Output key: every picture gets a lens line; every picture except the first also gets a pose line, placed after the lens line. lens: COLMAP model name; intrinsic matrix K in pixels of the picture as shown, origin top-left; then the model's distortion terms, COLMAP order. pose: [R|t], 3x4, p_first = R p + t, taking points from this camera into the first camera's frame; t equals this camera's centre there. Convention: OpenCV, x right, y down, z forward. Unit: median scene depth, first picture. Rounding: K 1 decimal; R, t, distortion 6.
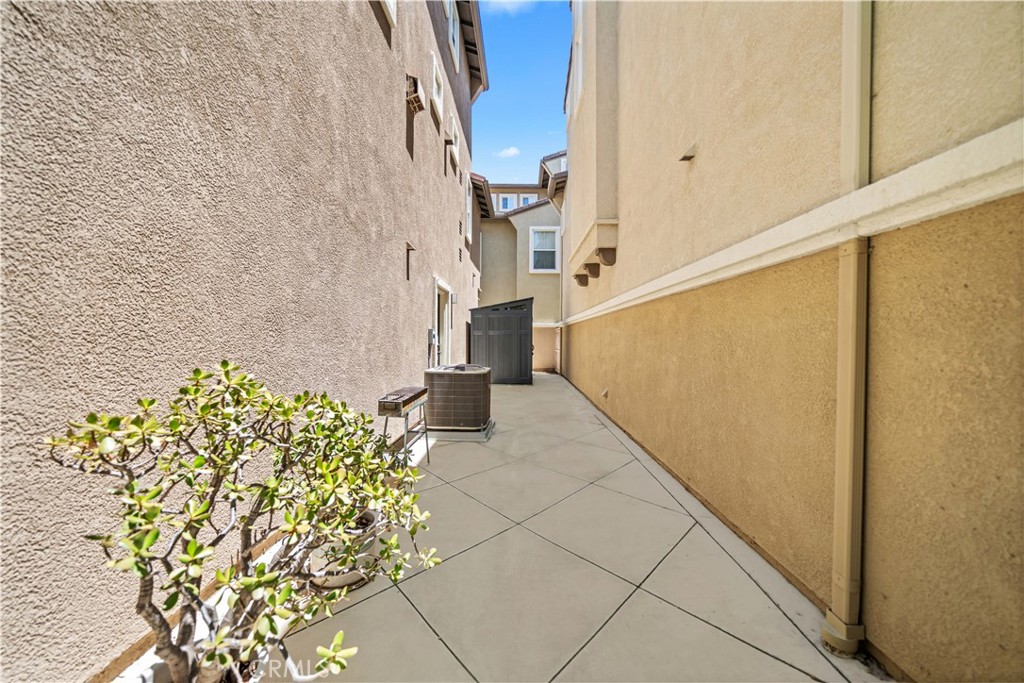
lens RADIAL K [[378.4, 0, 511.8], [0, 378.4, 342.3], [0, 0, 1]] dist [-0.000283, 0.000000]
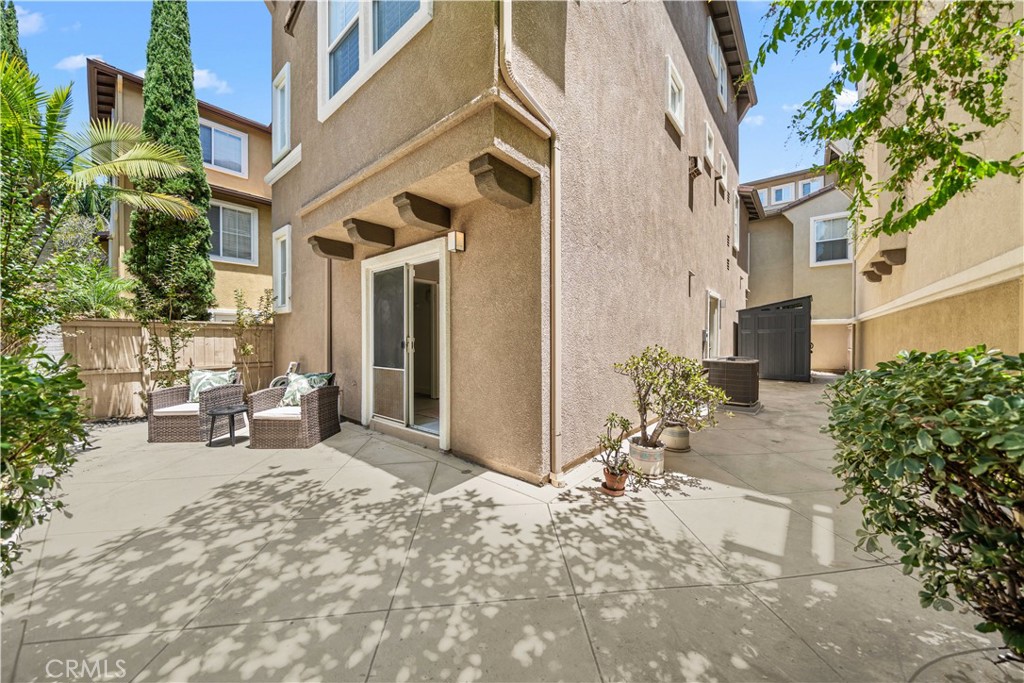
lens RADIAL K [[351.3, 0, 511.0], [0, 351.3, 342.3], [0, 0, 1]] dist [-0.010093, -0.000187]
pose [[0.779261, 0.002758, -0.626694, 0.015707], [-0.000270, 0.999992, 0.004064, 0.002055], [0.626700, -0.002998, 0.779255, -0.225555]]
